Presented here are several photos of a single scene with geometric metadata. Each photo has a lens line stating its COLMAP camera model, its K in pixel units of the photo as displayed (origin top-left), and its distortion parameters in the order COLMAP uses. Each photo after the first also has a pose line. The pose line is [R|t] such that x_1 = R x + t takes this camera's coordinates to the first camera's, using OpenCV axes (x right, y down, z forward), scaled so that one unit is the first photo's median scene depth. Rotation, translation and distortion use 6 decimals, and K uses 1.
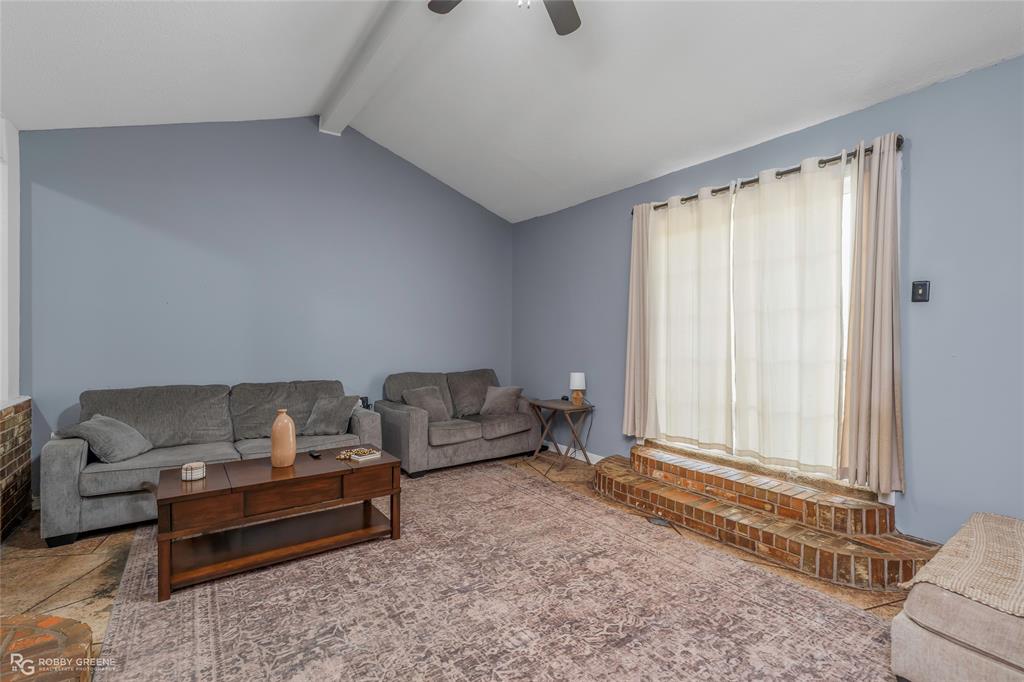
lens RADIAL K [[469.5, 0, 493.3], [0, 469.5, 341.2], [0, 0, 1]] dist [-0.005898, 0.002546]
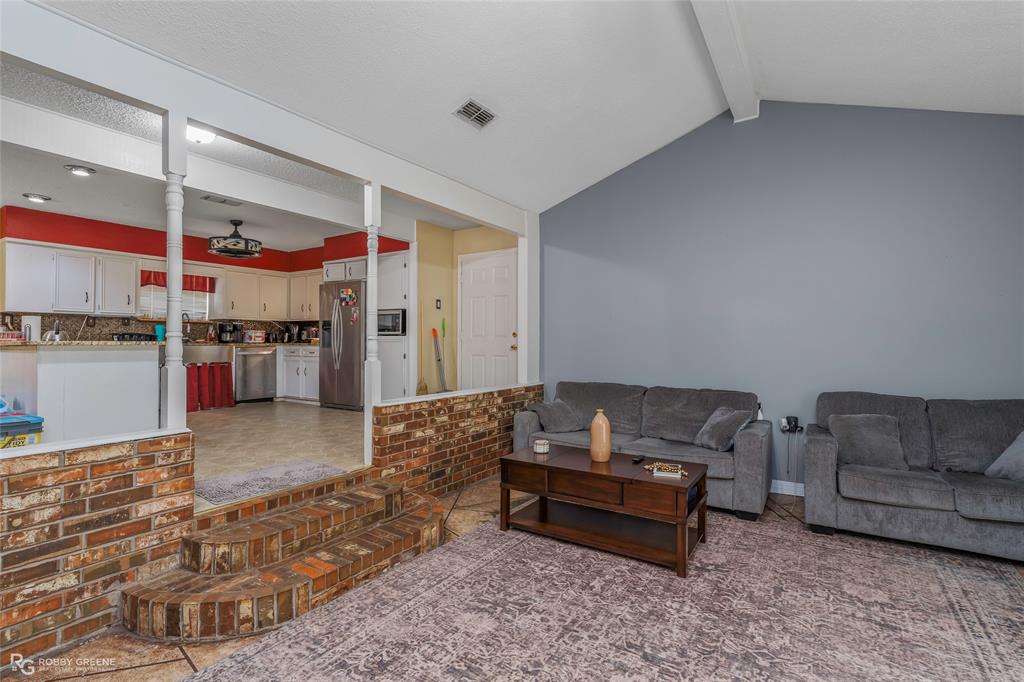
lens RADIAL K [[469.5, 0, 523.3], [0, 469.5, 338.5], [0, 0, 1]] dist [-0.005898, 0.002546]
pose [[0.378361, -0.010551, -0.925598, 0.481801], [-0.005071, 0.999896, -0.013471, -0.007469], [0.925644, 0.009791, 0.378268, 0.384015]]
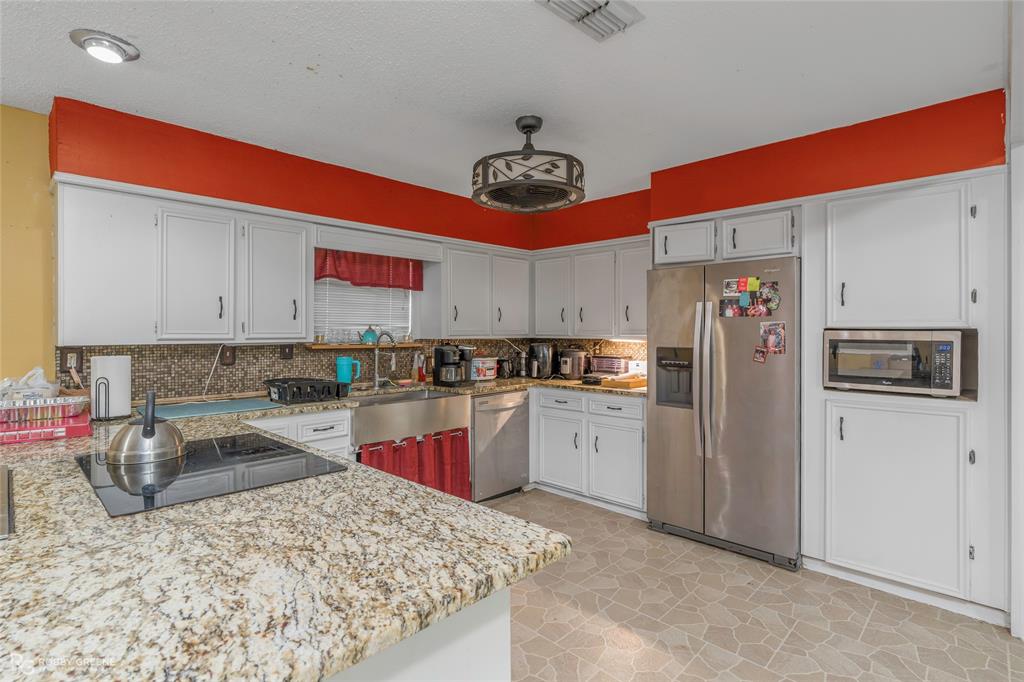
lens RADIAL K [[502.6, 0, 534.5], [0, 502.6, 338.3], [0, 0, 1]] dist [-0.011068, 0.001020]
pose [[0.210315, 0.006400, -0.977613, -0.904754], [-0.004652, 0.999974, 0.005546, -0.141037], [0.977623, 0.003382, 0.210339, -0.160155]]
